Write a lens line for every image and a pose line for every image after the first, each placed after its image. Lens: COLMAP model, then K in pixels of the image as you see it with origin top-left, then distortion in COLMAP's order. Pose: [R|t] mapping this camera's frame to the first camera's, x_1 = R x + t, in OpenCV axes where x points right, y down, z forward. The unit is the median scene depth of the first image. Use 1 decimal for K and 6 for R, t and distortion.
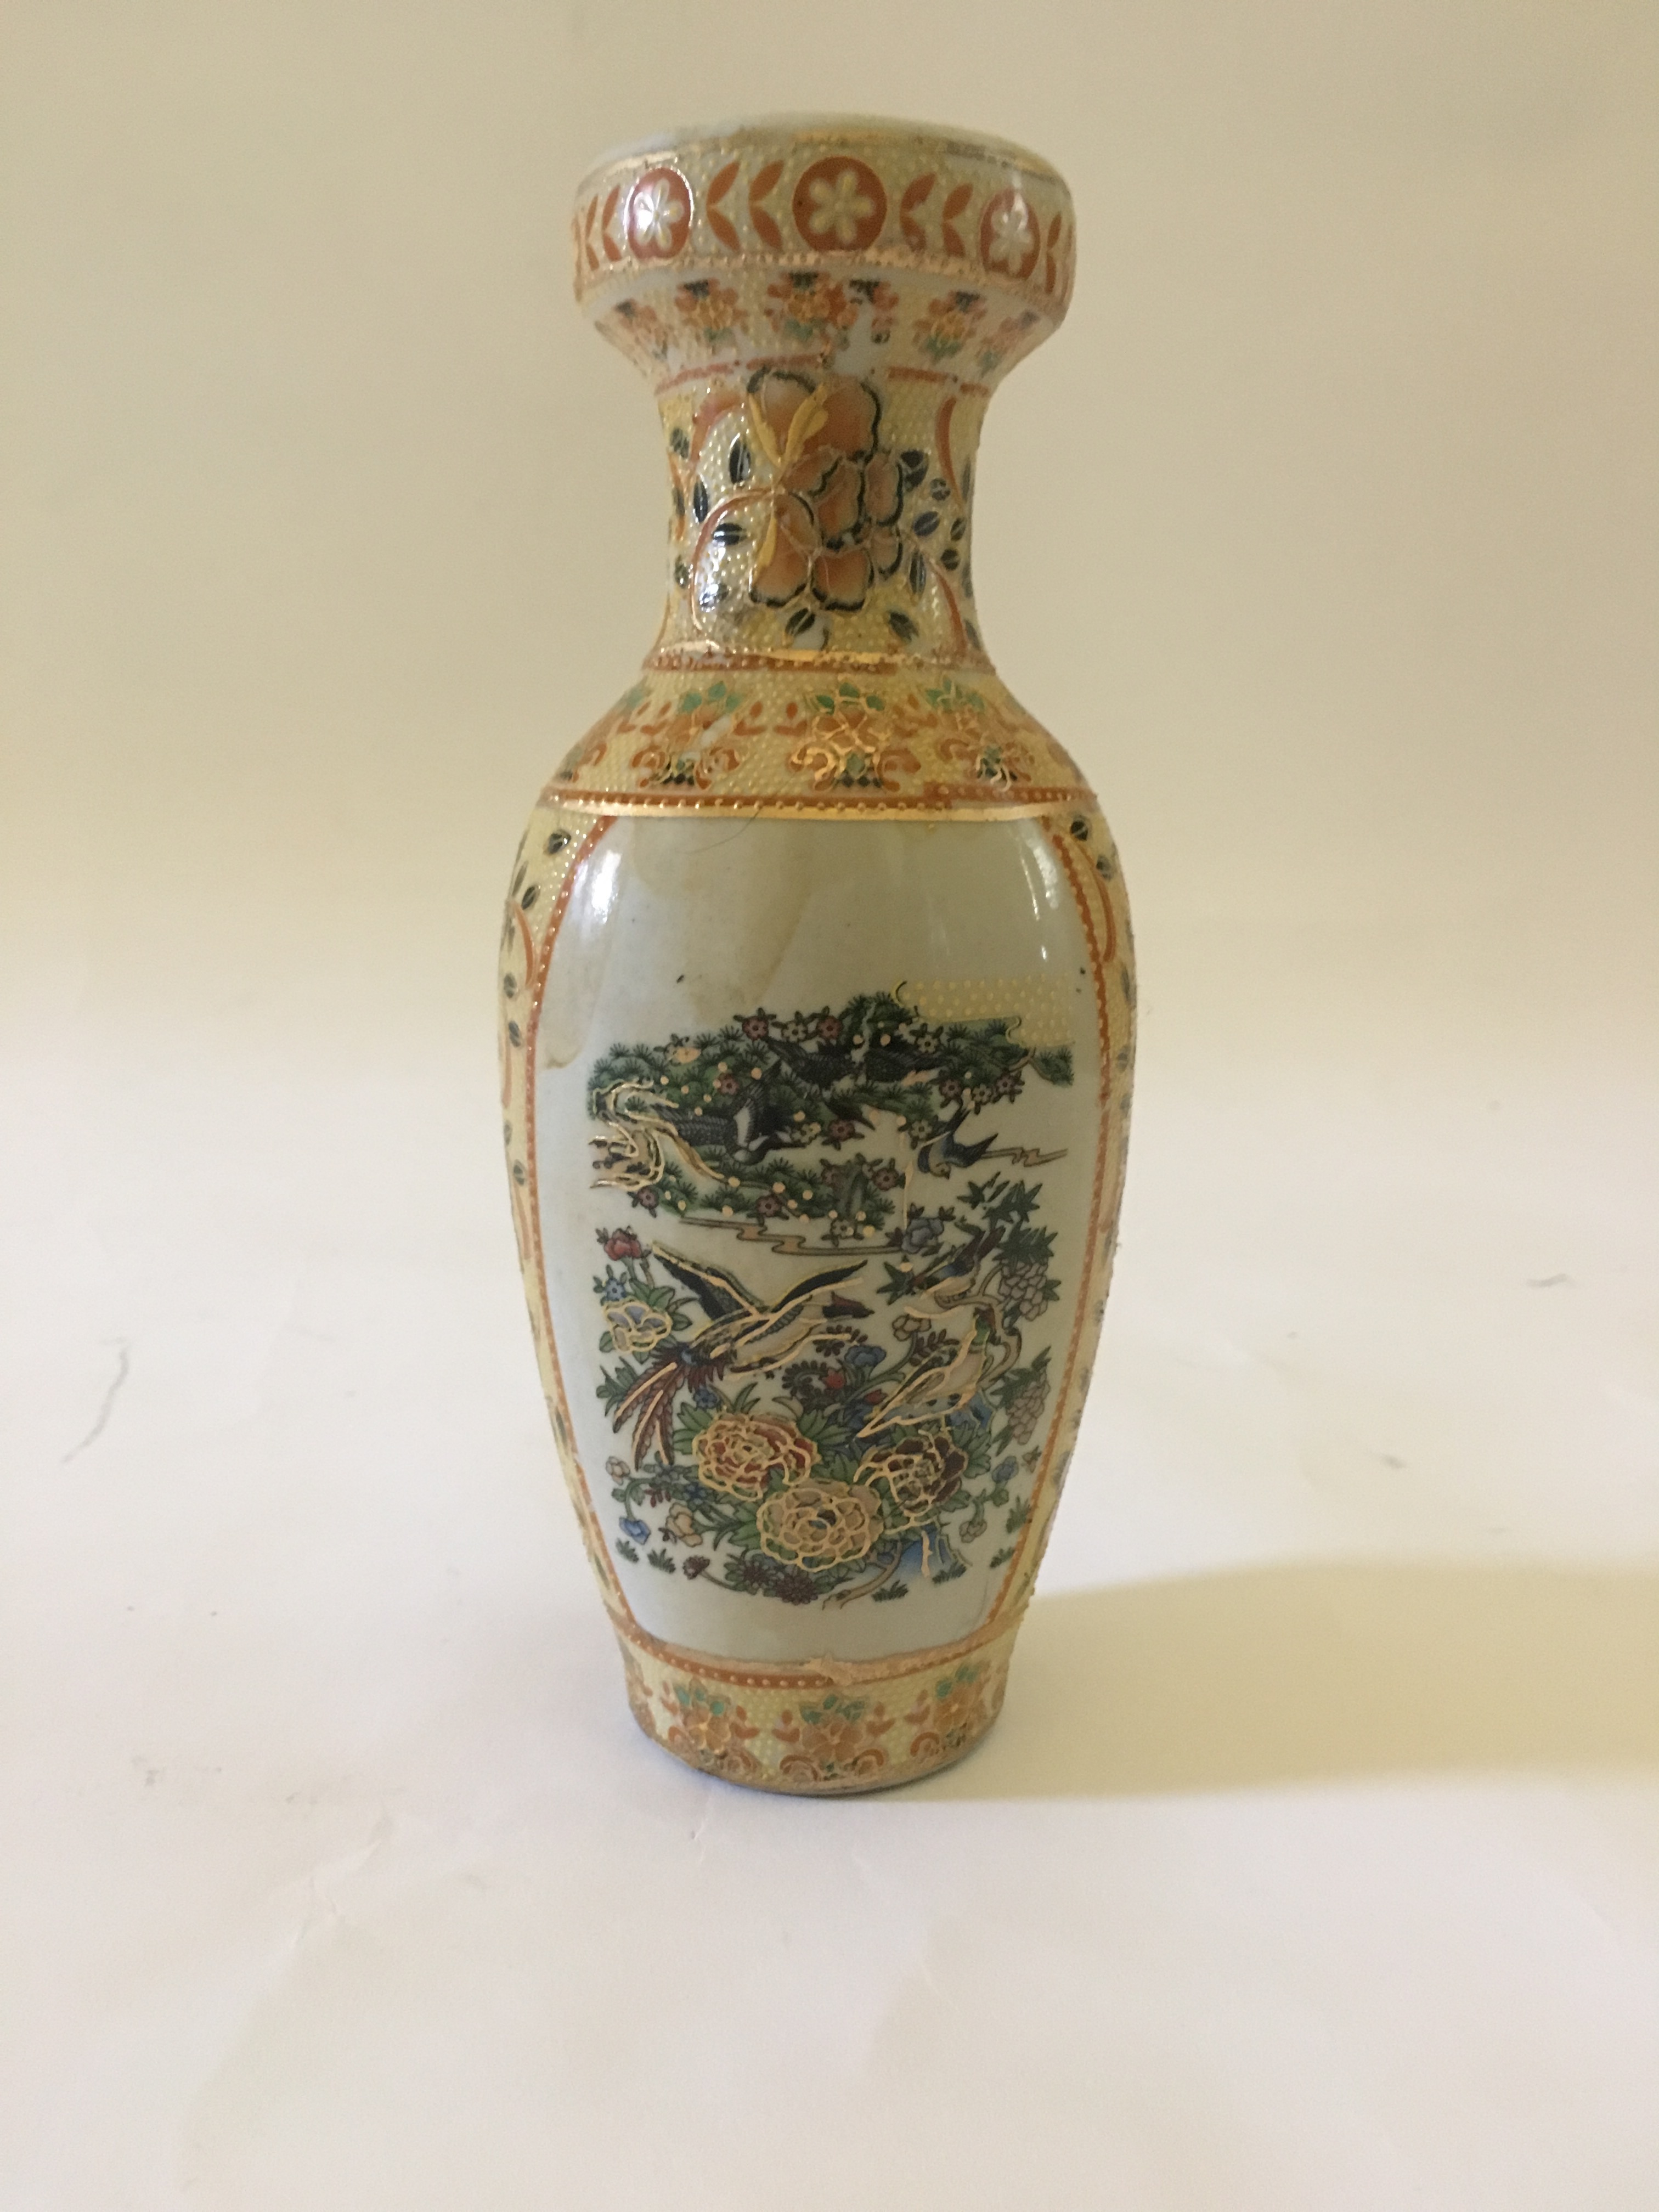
lens RADIAL K [[1895.7, 0, 829.5], [0, 1895.7, 1106.0], [0, 0, 1]] dist [0.044628, 0.000717]
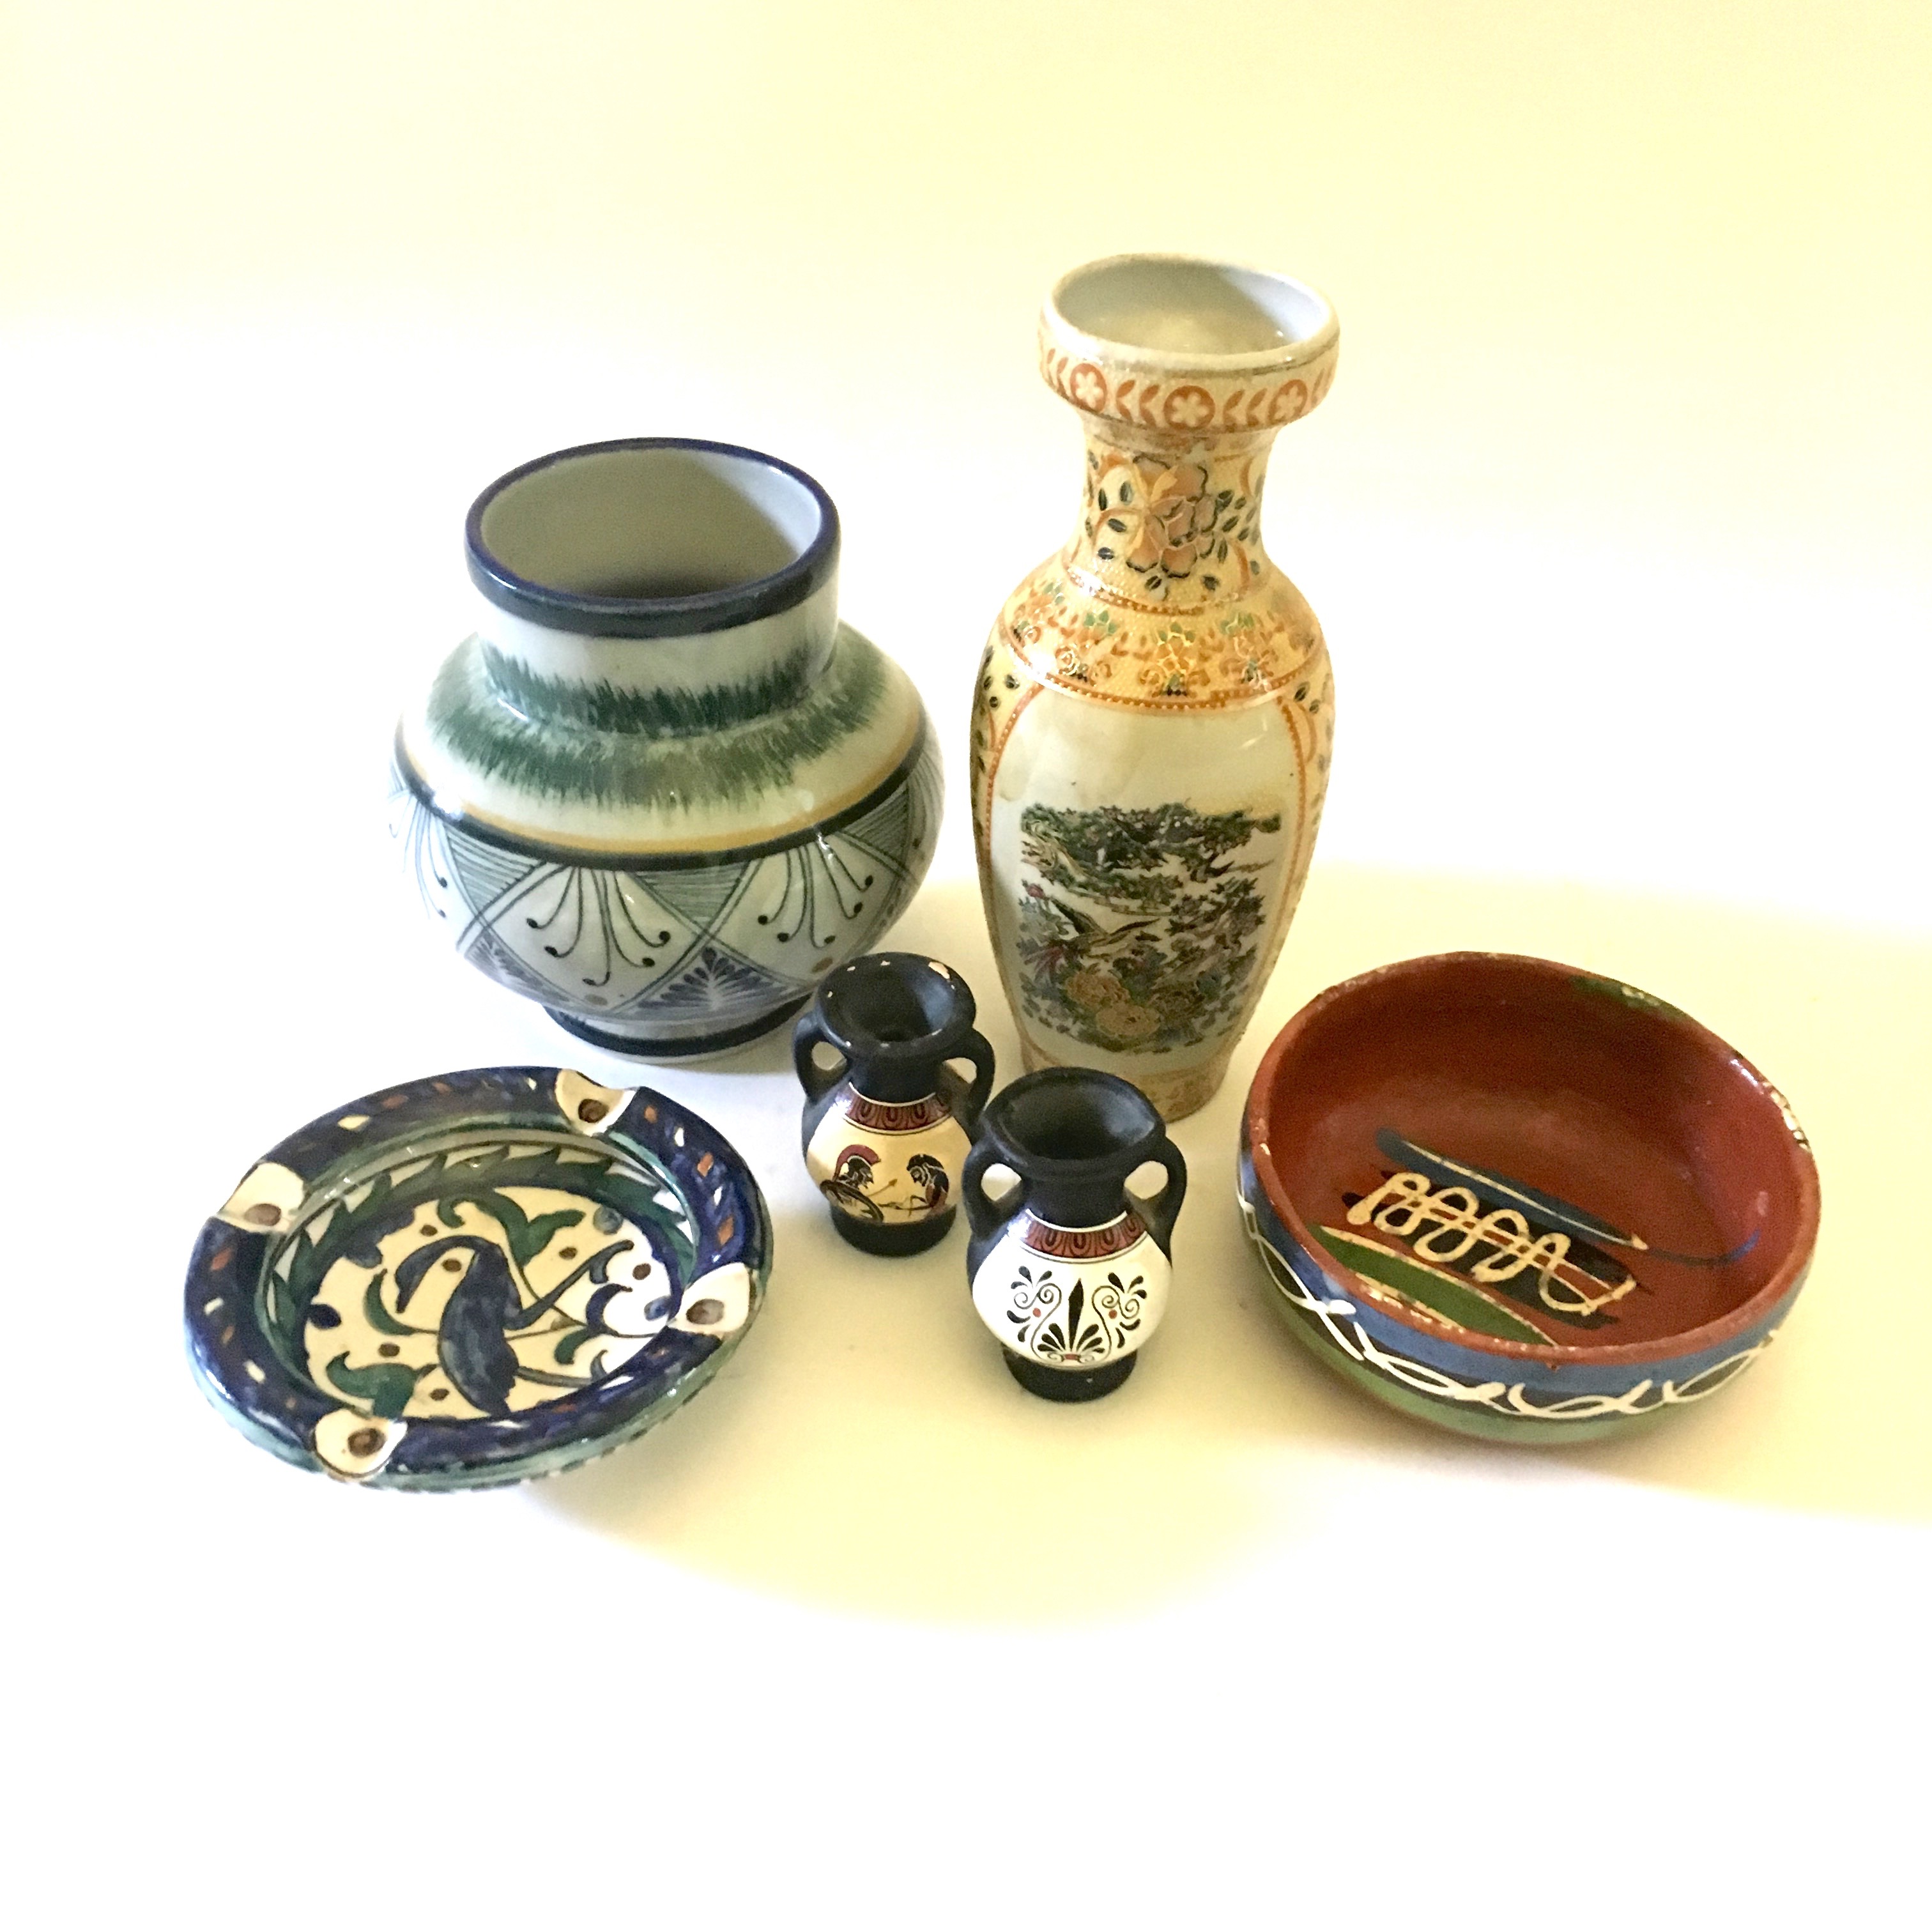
lens RADIAL K [[2319.4, 0, 966.0], [0, 2319.4, 966.0], [0, 0, 1]] dist [0.087506, -0.002130]
pose [[0.992646, 0.087837, -0.083299, 0.024328], [-0.040231, 0.888378, 0.457347, -0.942954], [0.114173, -0.450633, 0.885378, -1.138823]]
